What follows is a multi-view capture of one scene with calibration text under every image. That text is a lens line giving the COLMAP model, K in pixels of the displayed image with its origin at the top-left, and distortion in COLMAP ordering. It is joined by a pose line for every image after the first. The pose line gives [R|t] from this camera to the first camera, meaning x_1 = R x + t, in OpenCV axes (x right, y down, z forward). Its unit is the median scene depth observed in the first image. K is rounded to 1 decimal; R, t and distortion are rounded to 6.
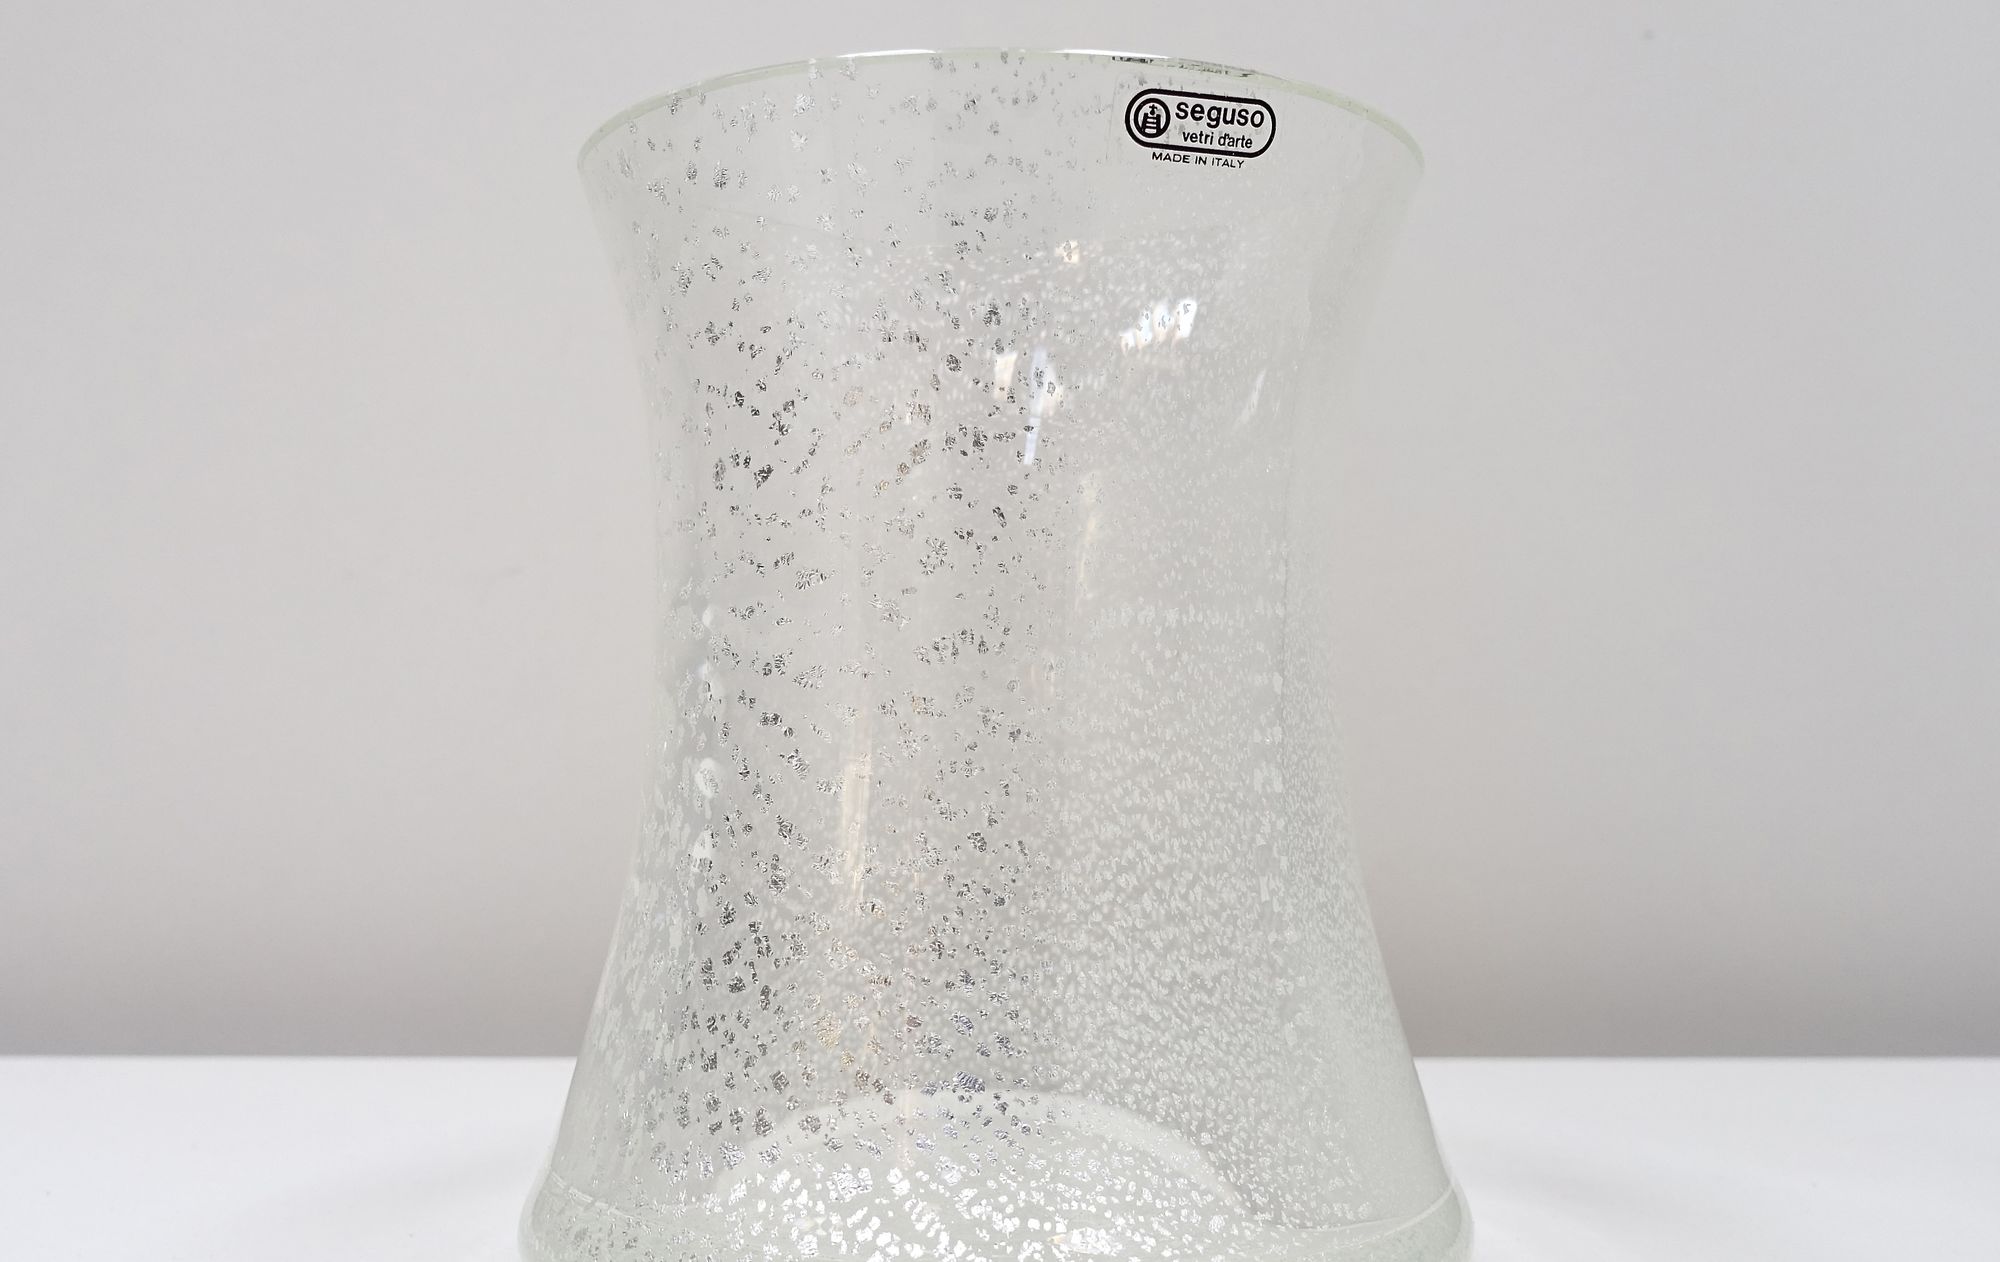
lens RADIAL K [[1409.8, 0, 999.1], [0, 1409.8, 630.2], [0, 0, 1]] dist [-0.002133, 0.000082]
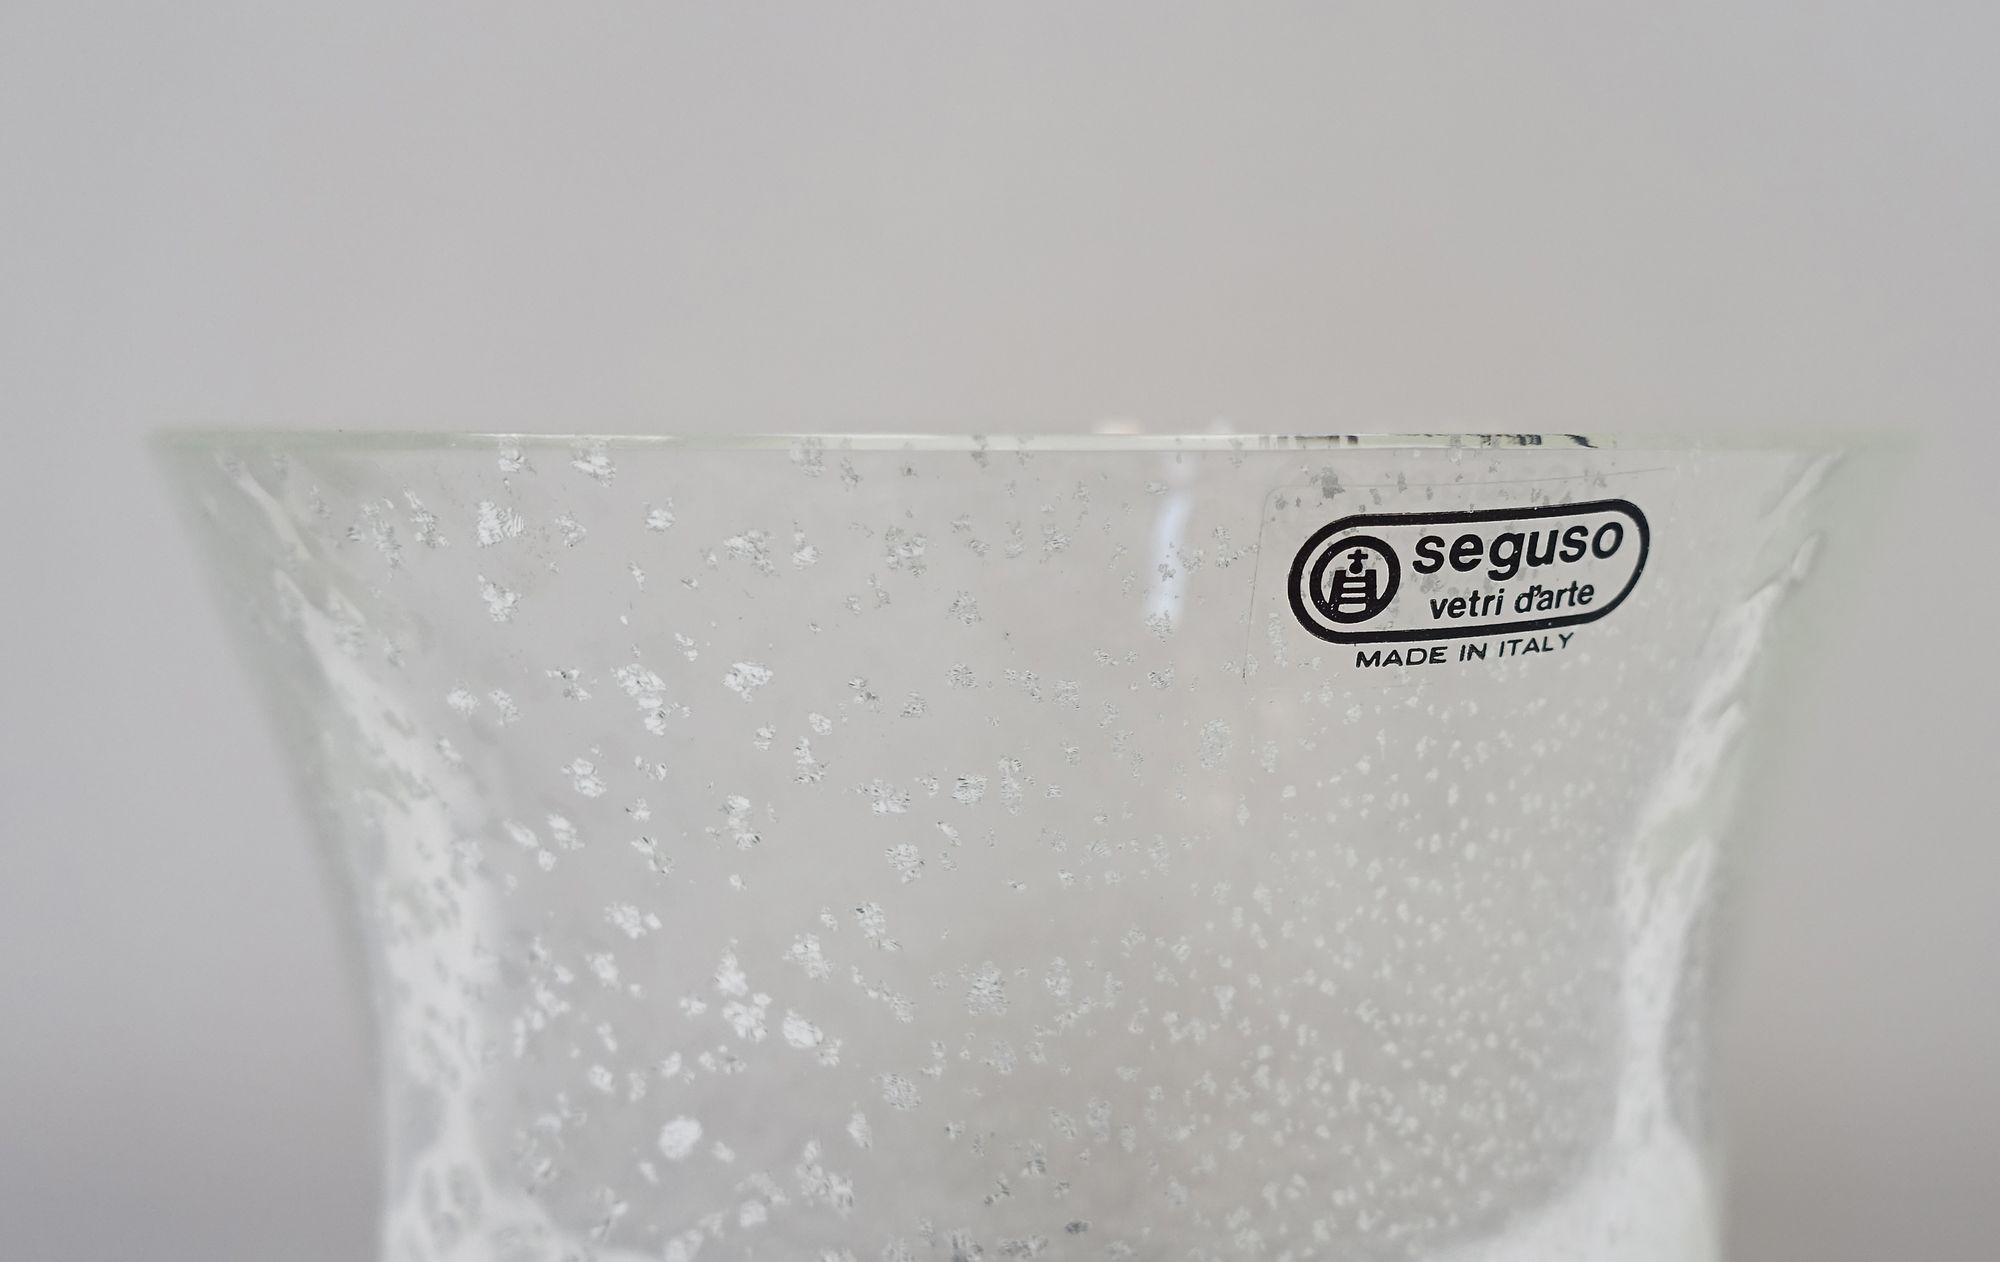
lens RADIAL K [[1409.8, 0, 1001.3], [0, 1409.8, 631.6], [0, 0, 1]] dist [-0.002133, 0.000082]
pose [[0.990929, -0.004804, -0.134299, 0.060043], [0.004626, 0.999988, -0.001641, -0.343411], [0.134305, 0.001005, 0.990940, 0.566484]]
